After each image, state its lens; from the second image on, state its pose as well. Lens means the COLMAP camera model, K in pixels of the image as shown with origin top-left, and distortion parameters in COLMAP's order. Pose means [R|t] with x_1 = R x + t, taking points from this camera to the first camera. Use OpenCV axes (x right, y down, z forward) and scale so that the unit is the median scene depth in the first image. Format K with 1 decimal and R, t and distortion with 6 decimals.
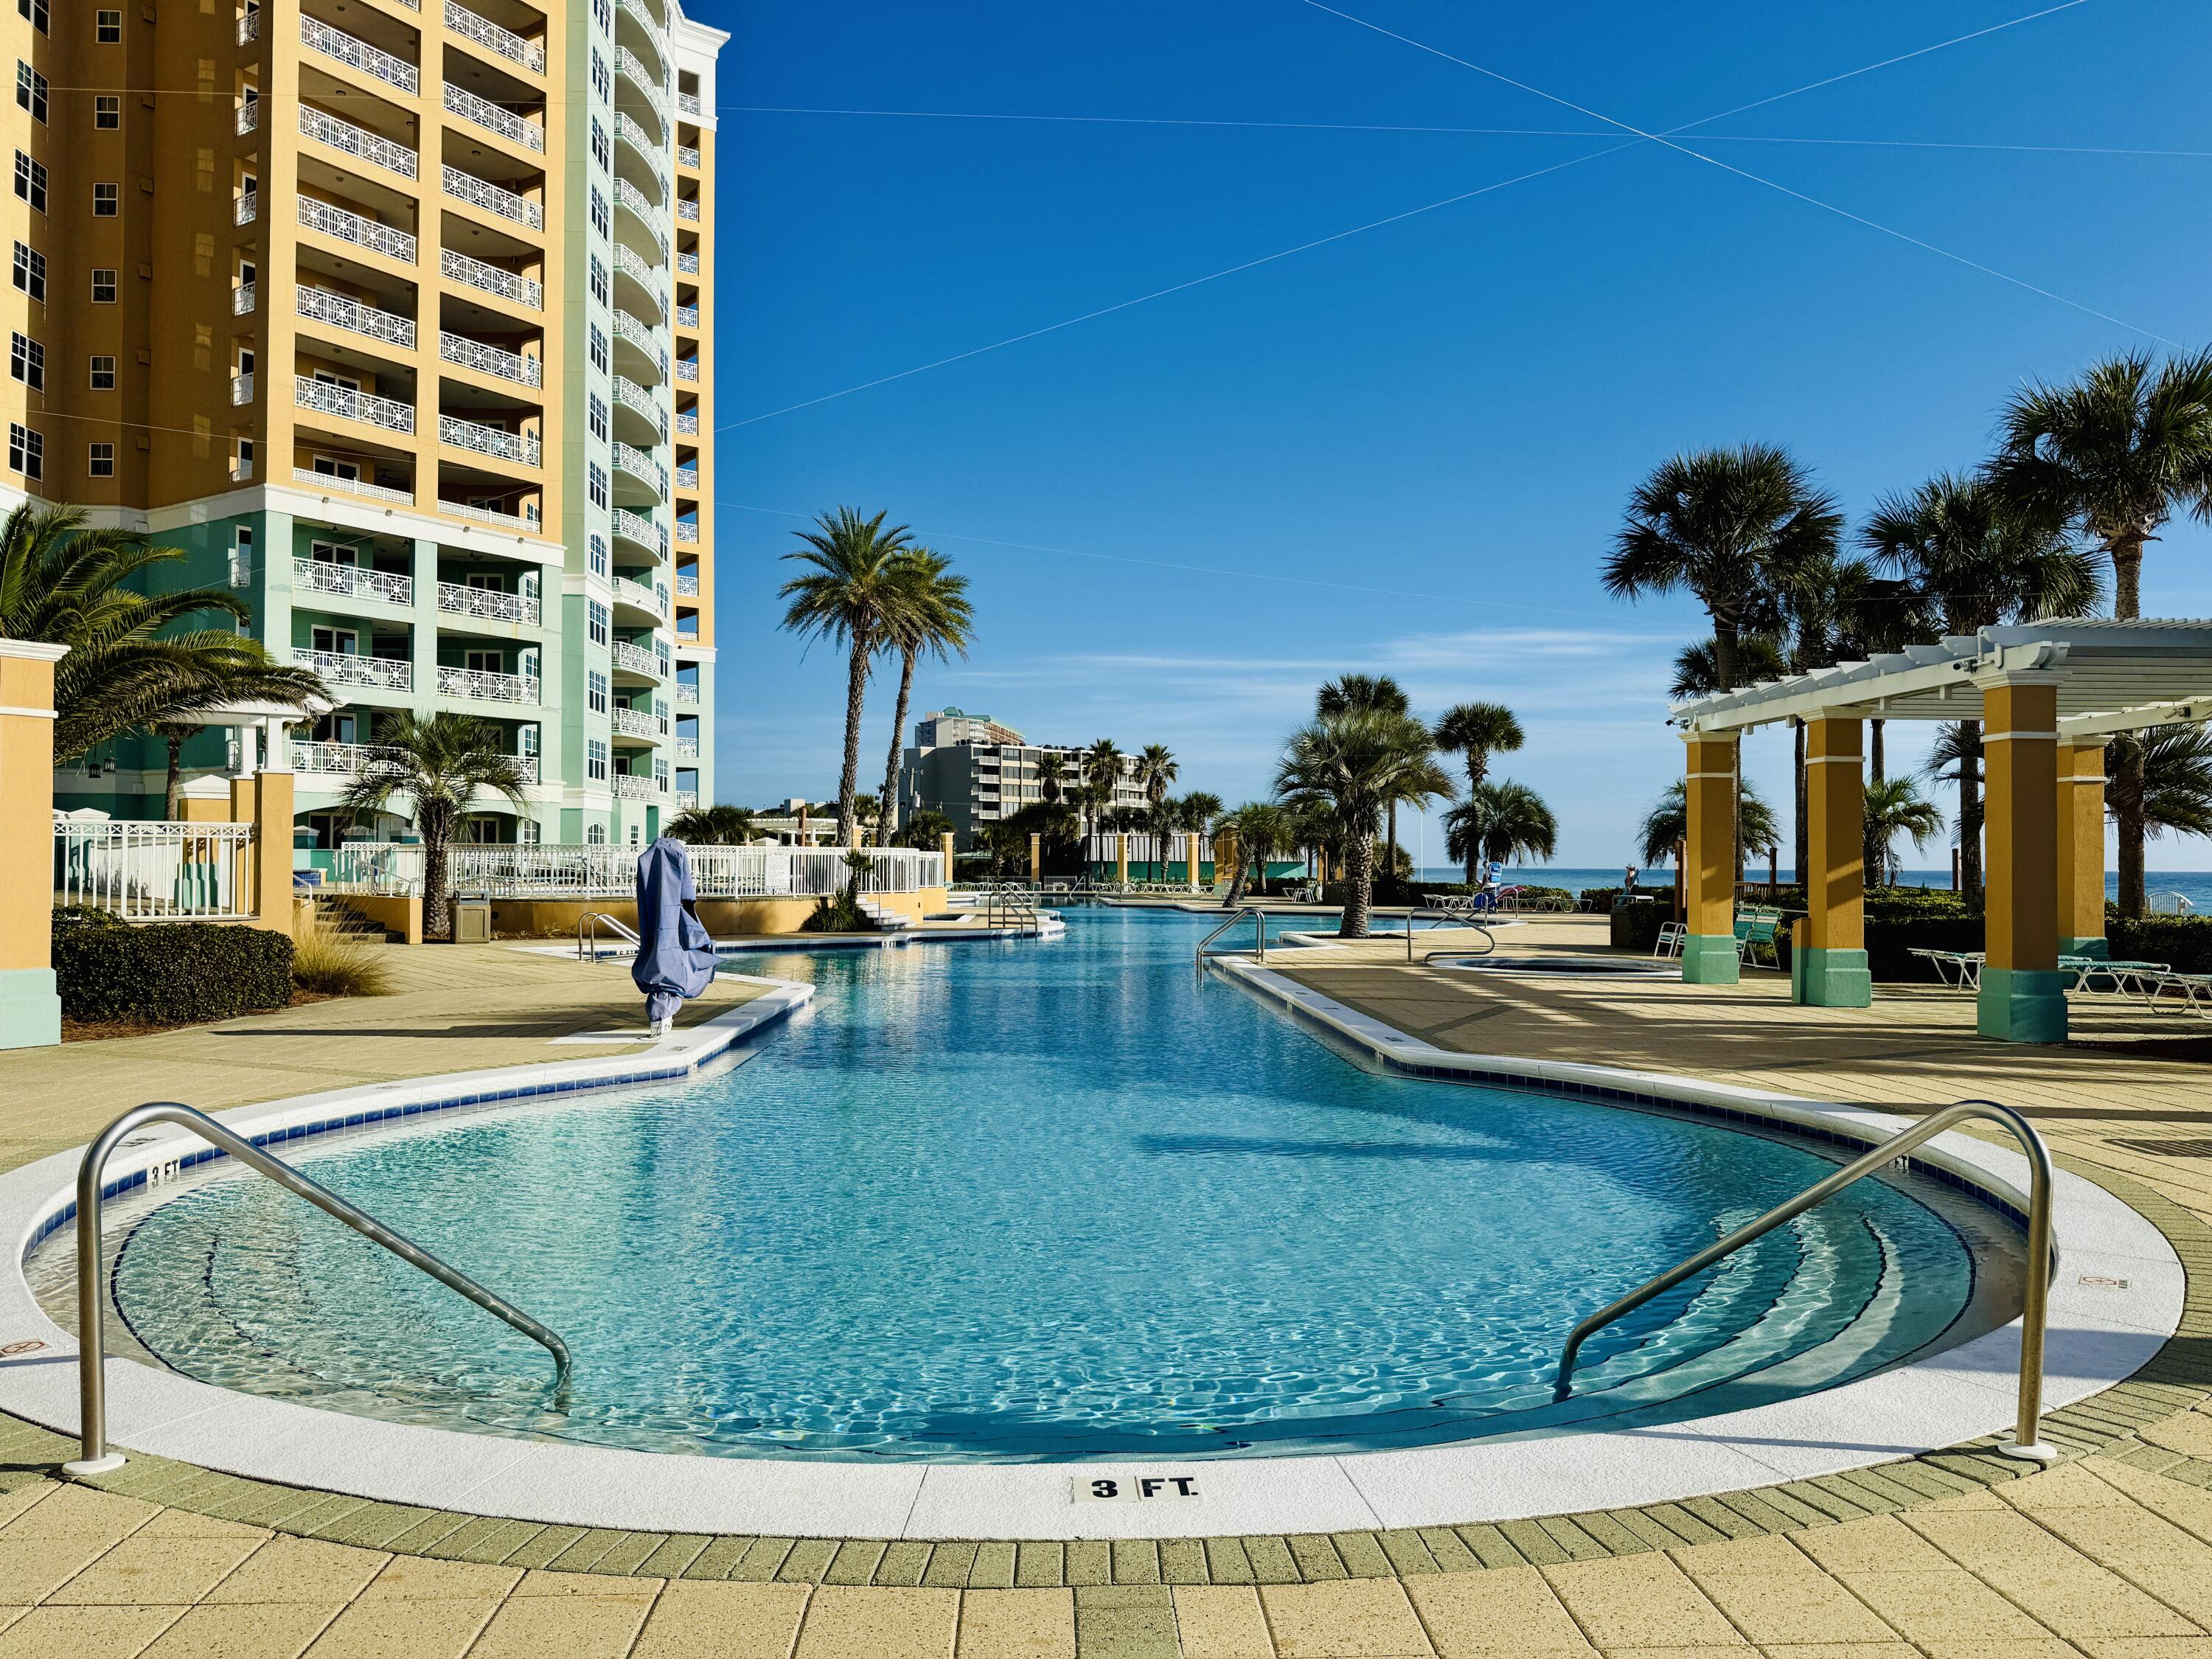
lens RADIAL K [[1570.6, 0, 1097.2], [0, 1570.6, 840.0], [0, 0, 1]] dist [0.159699, -0.275670]
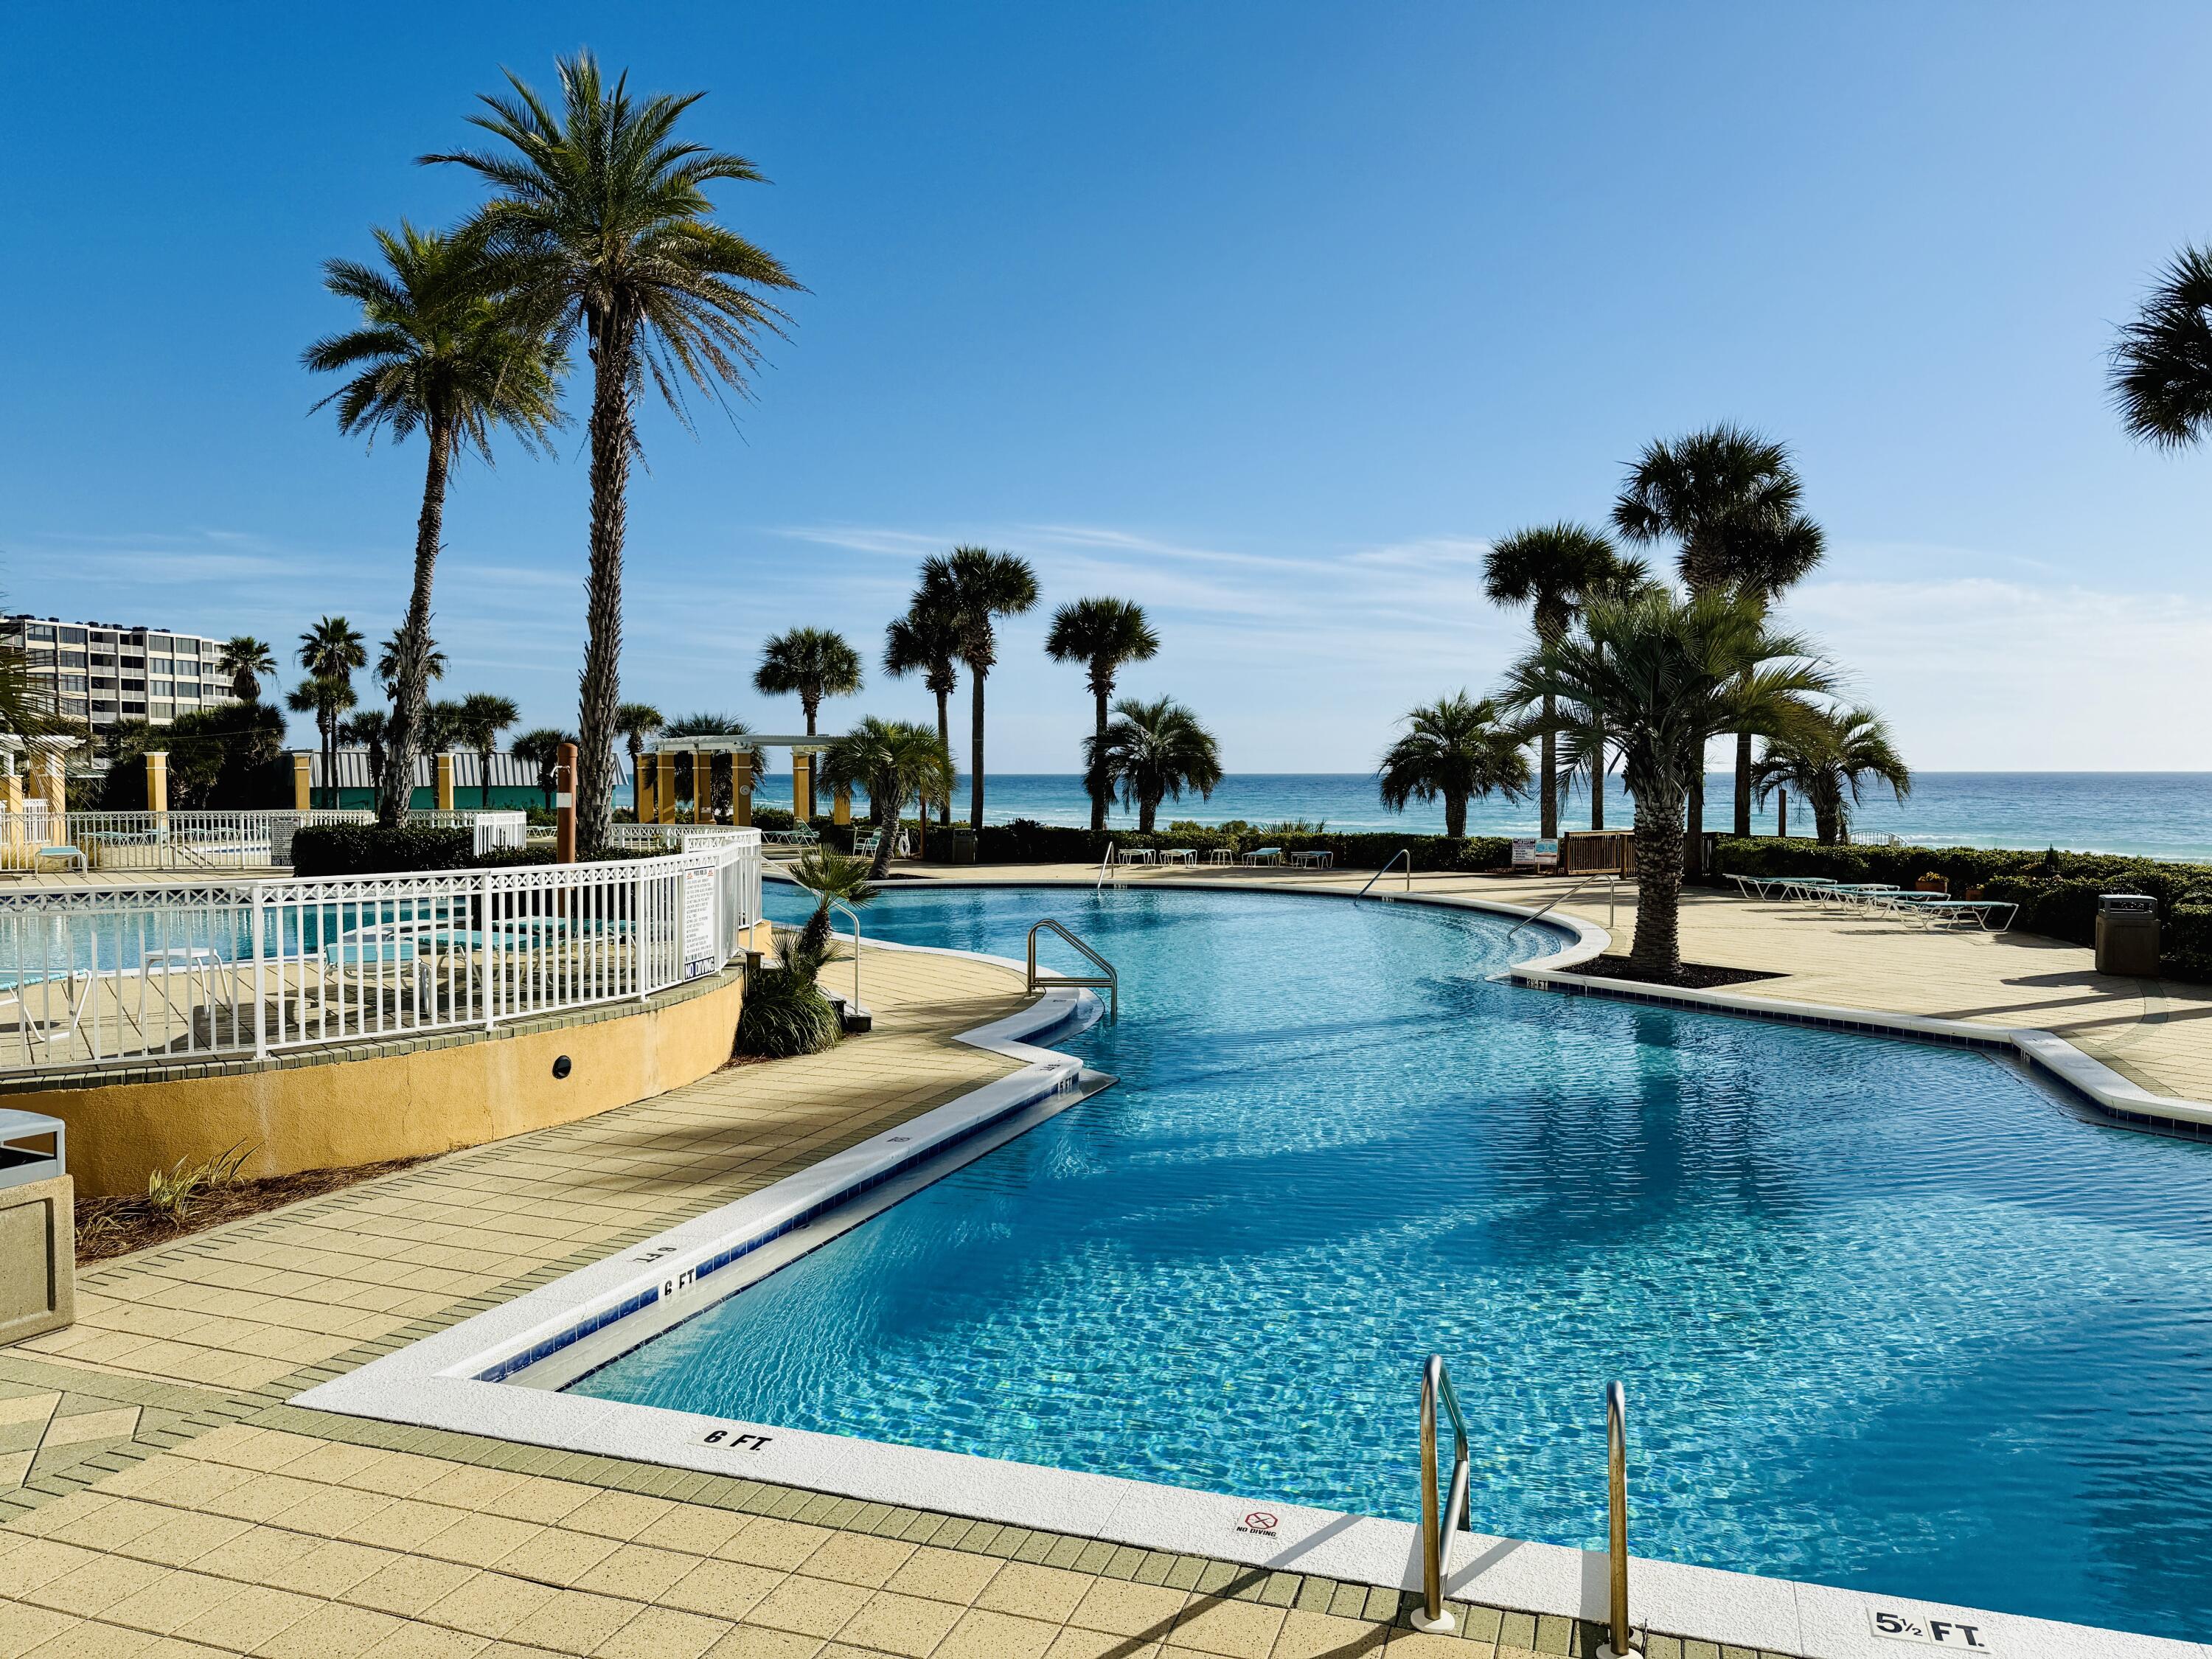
lens RADIAL K [[1509.7, 0, 1106.0], [0, 1509.7, 829.5], [0, 0, 1]] dist [0.098771, -0.146277]
pose [[0.815744, -0.028439, 0.577714, -0.199610], [-0.004692, 0.998432, 0.055775, -0.014046], [-0.578394, -0.048209, 0.814332, 0.385806]]
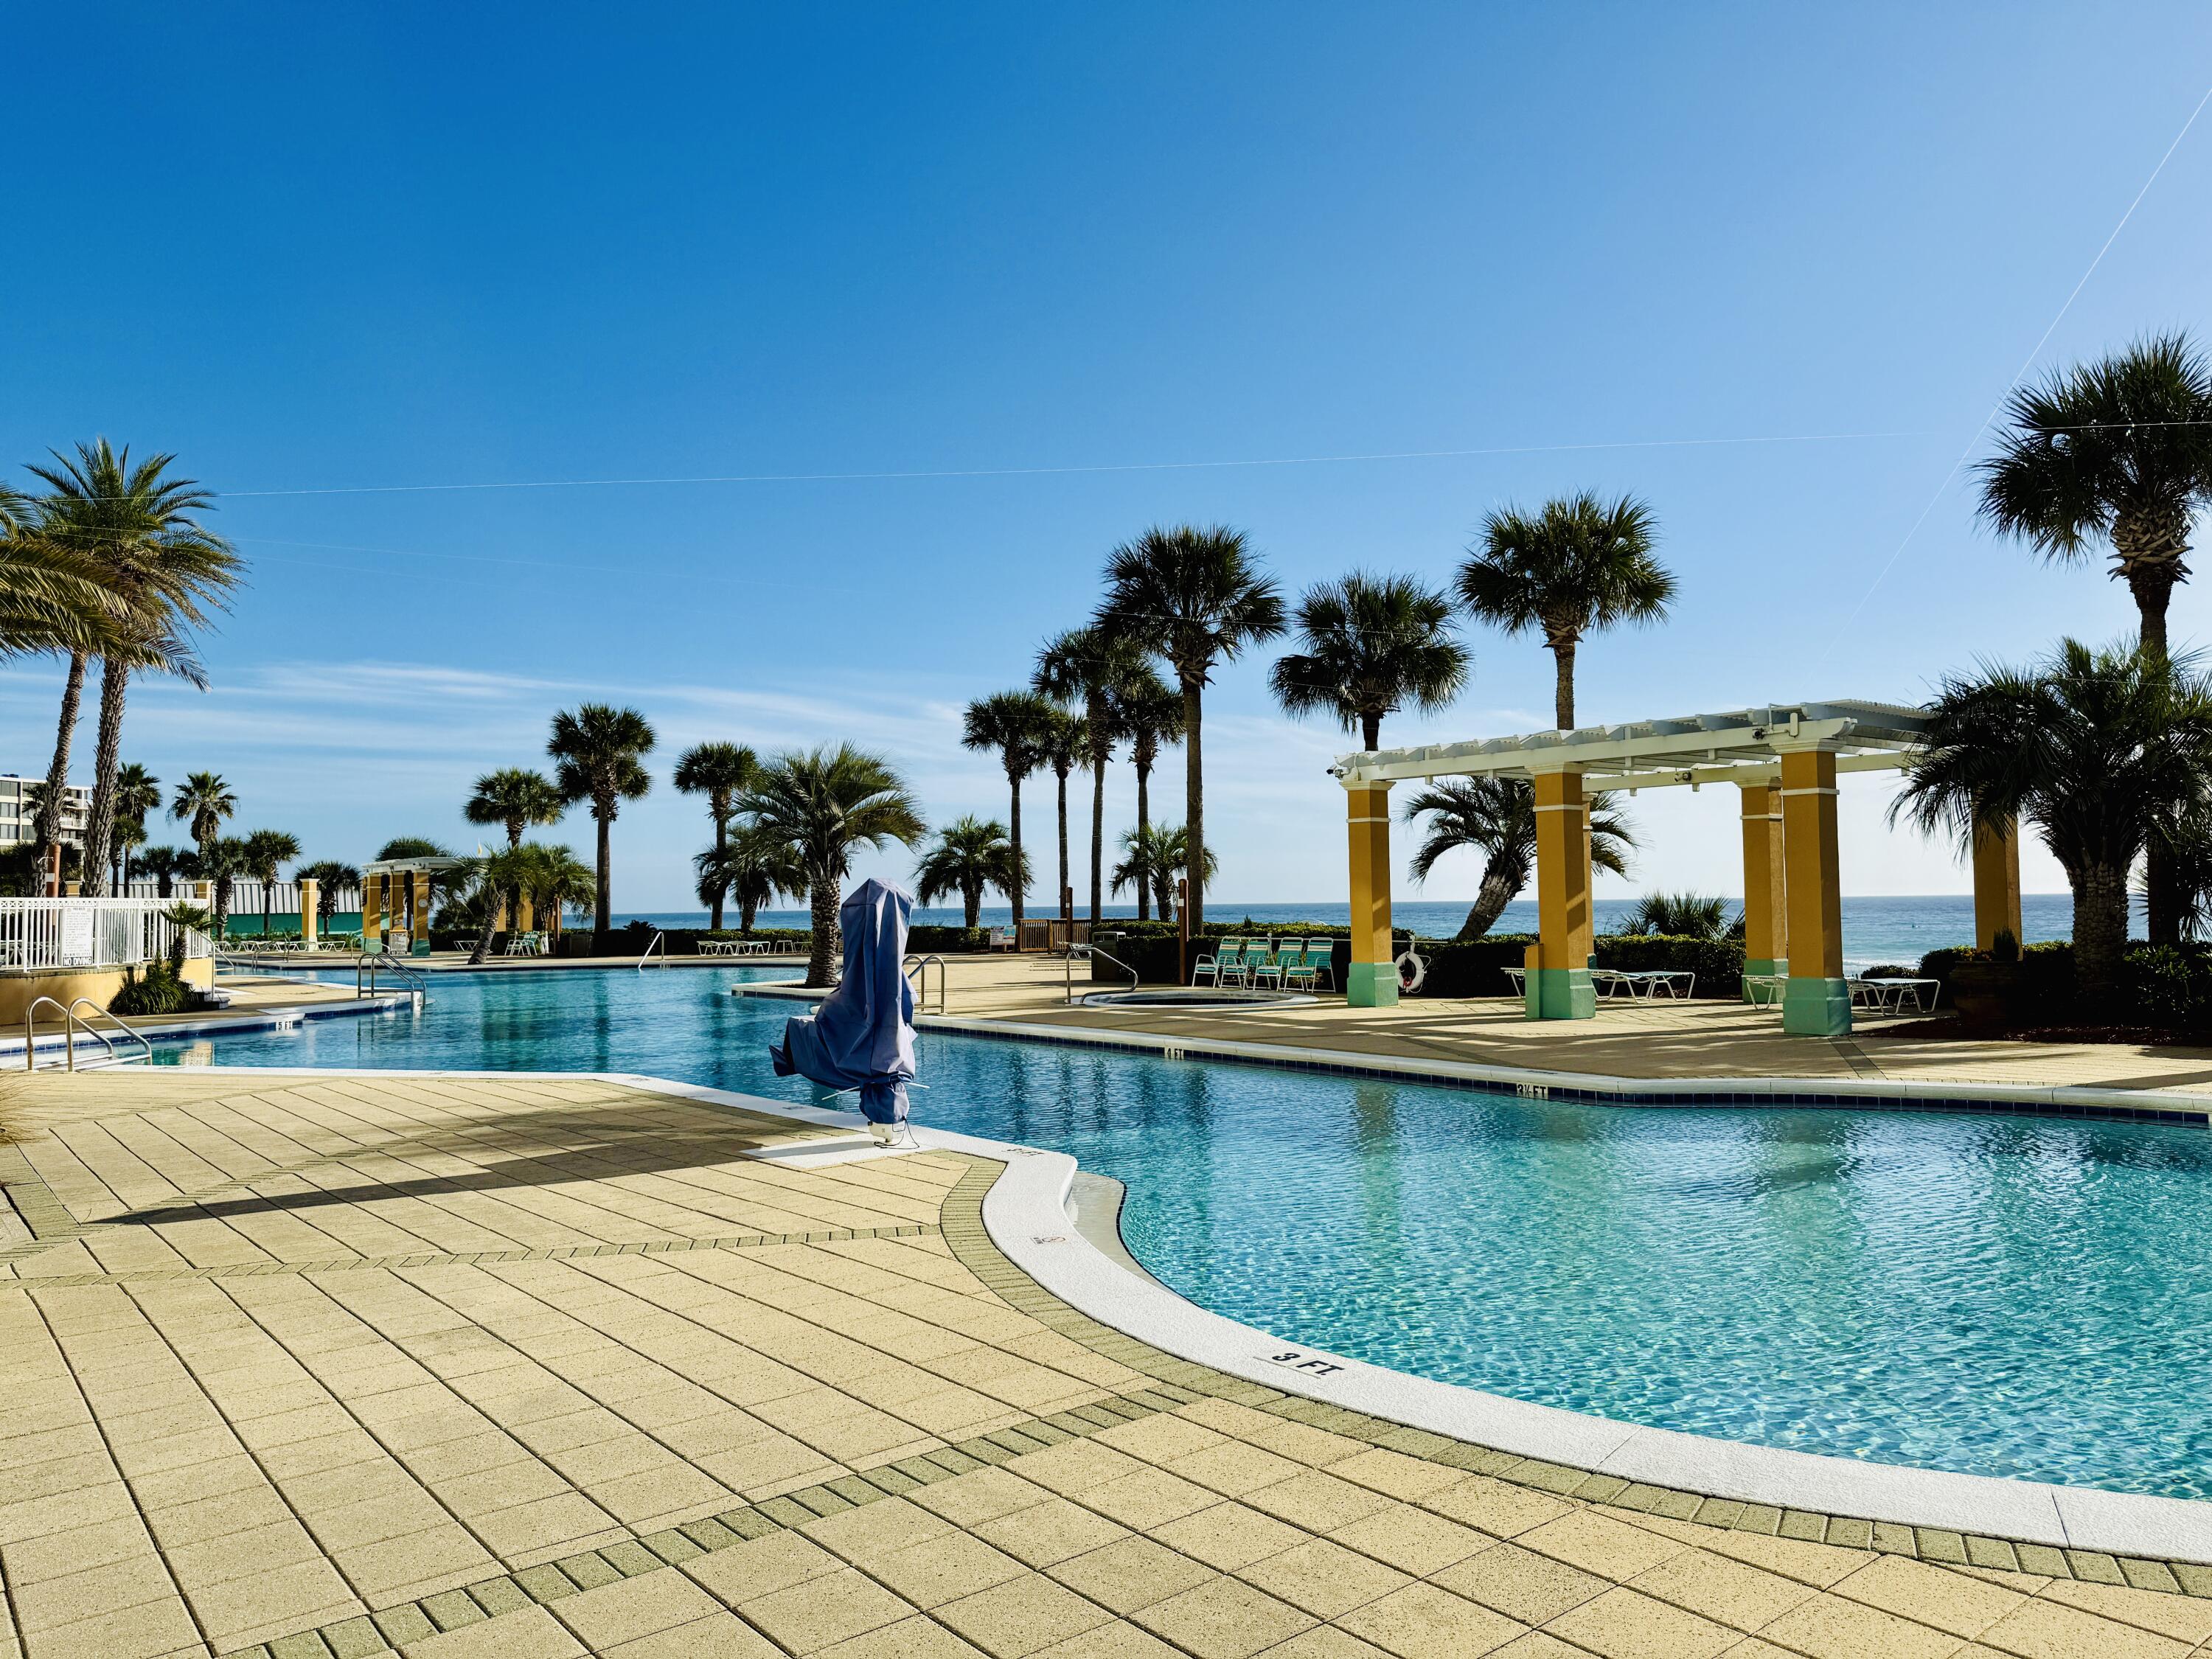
lens RADIAL K [[1574.4, 0, 1088.3], [0, 1574.4, 826.3], [0, 0, 1]] dist [0.131859, -0.182203]
pose [[0.803788, 0.014533, 0.594738, -0.160178], [0.007596, 0.999369, -0.034686, 0.000315], [-0.594867, 0.032398, 0.803171, 0.085597]]
